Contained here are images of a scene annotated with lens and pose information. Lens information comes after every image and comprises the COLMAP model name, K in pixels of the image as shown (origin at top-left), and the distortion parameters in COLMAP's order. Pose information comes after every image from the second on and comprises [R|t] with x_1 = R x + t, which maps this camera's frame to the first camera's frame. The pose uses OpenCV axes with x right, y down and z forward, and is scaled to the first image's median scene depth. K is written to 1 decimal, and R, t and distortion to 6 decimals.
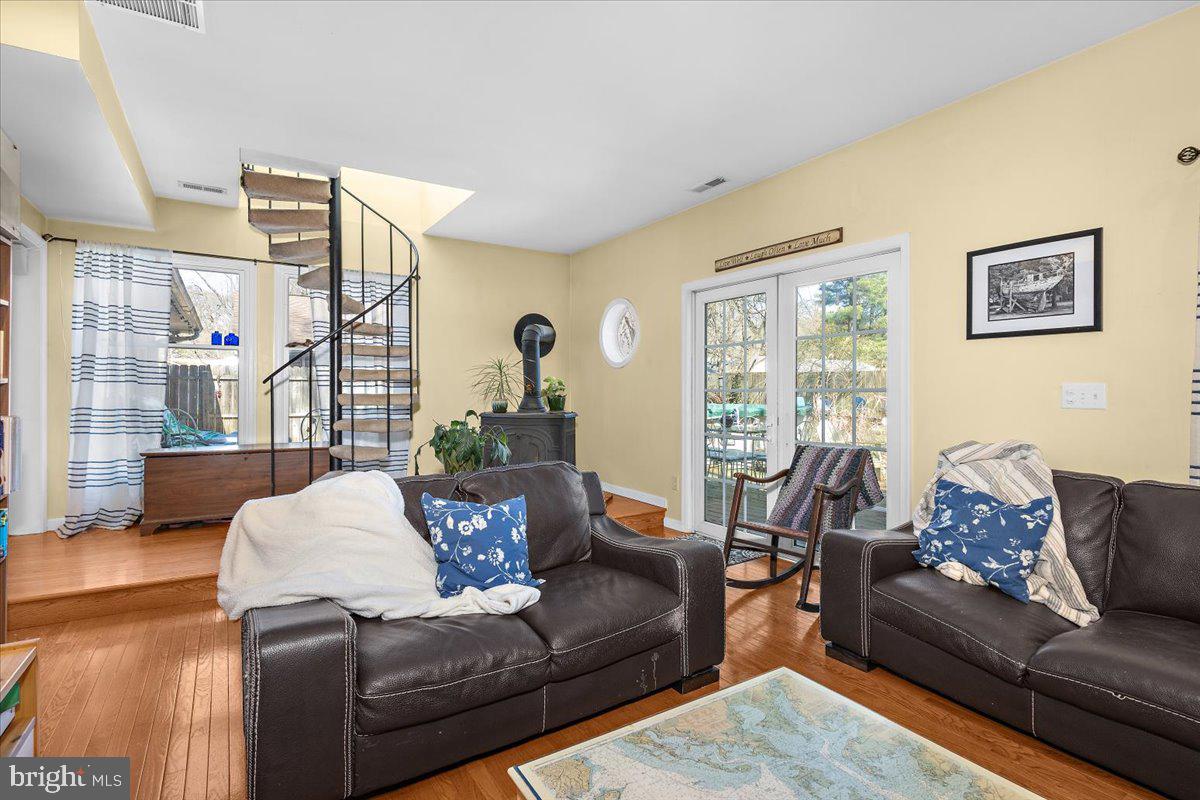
lens RADIAL K [[585.4, 0, 626.1], [0, 585.4, 394.9], [0, 0, 1]] dist [-0.002673, -0.000365]
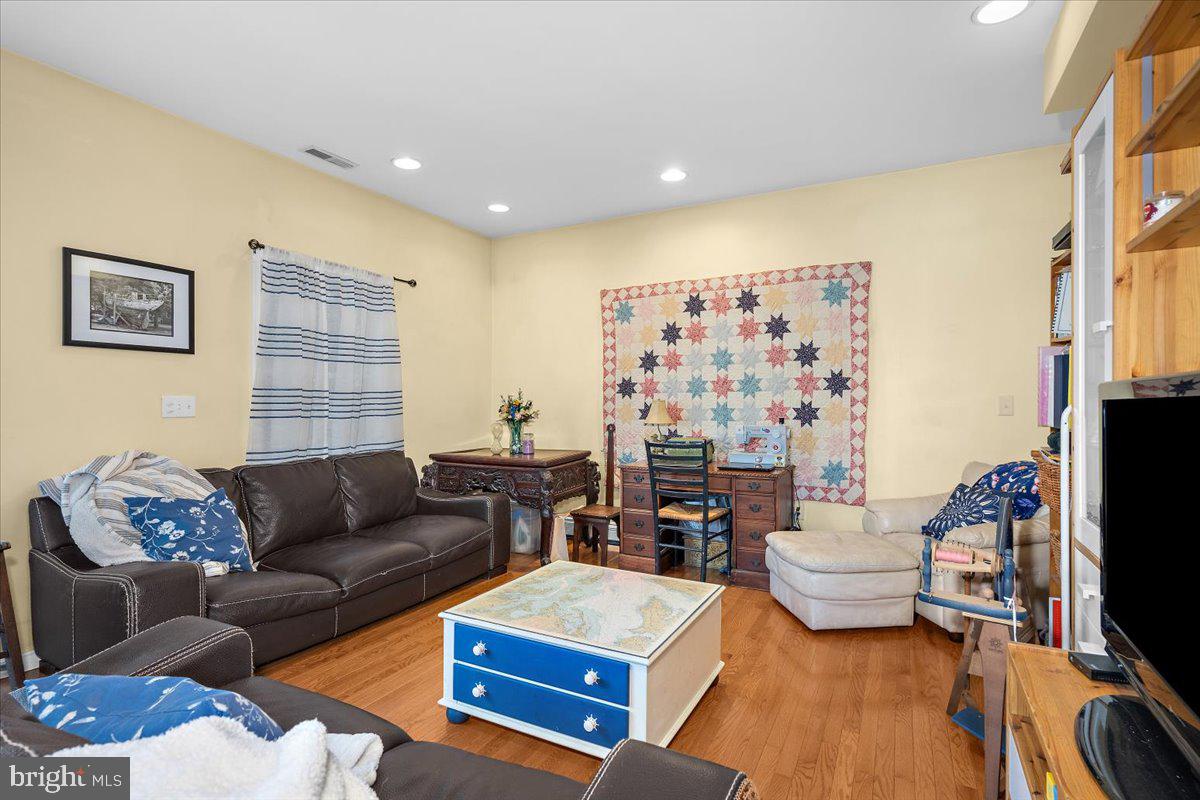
lens RADIAL K [[594.5, 0, 556.9], [0, 594.5, 403.5], [0, 0, 1]] dist [-0.003198, -0.000202]
pose [[-0.433793, -0.003630, 0.901005, -0.593119], [0.008563, 0.999930, 0.008152, -0.007002], [-0.900972, 0.011252, -0.433732, 0.764490]]
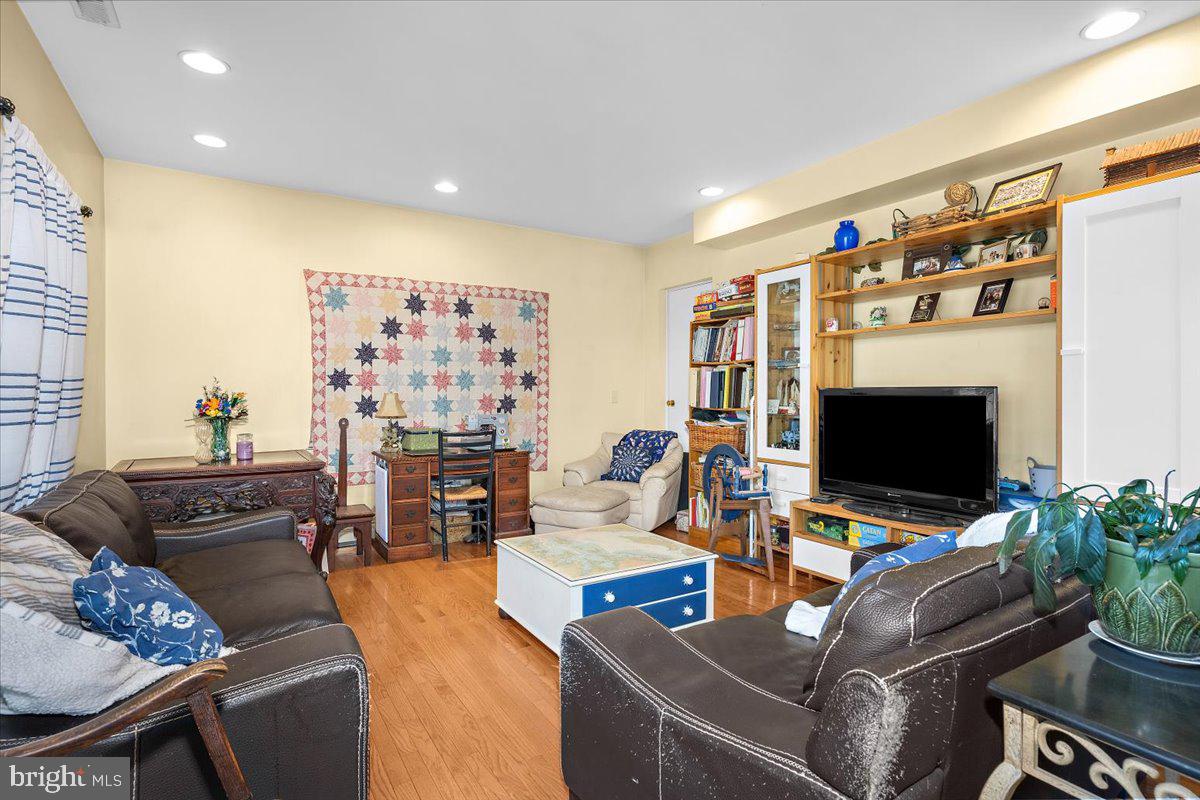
lens RADIAL K [[612.9, 0, 597.5], [0, 612.9, 395.8], [0, 0, 1]] dist [-0.002890, -0.000180]
pose [[-0.999440, -0.002785, 0.033354, 0.087081], [-0.002292, 0.999888, 0.014820, -0.018773], [-0.033392, 0.014735, -0.999334, 1.453468]]
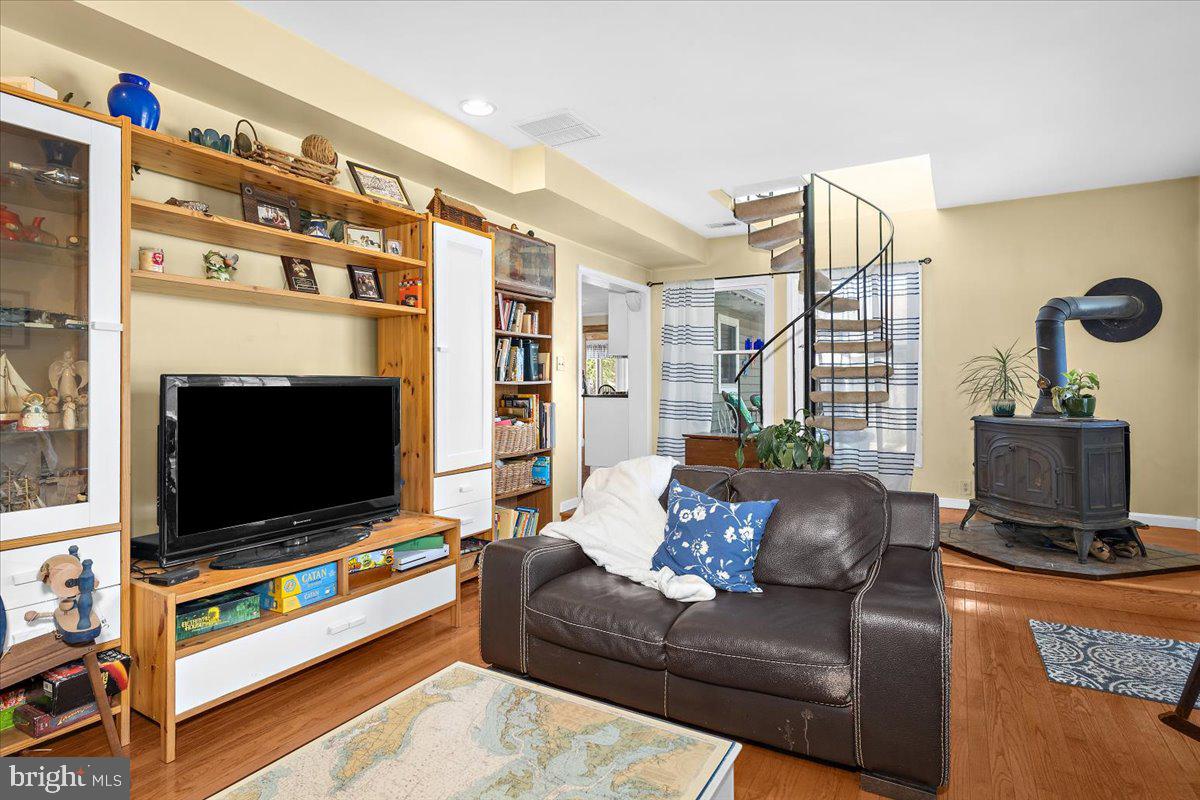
lens RADIAL K [[625.6, 0, 600.0], [0, 625.6, 391.9], [0, 0, 1]] dist [0.001408, -0.001122]
pose [[0.446586, 0.007111, -0.894712, 0.532509], [-0.006773, 0.999967, 0.004567, -0.004308], [0.894715, 0.004020, 0.446619, 0.263490]]
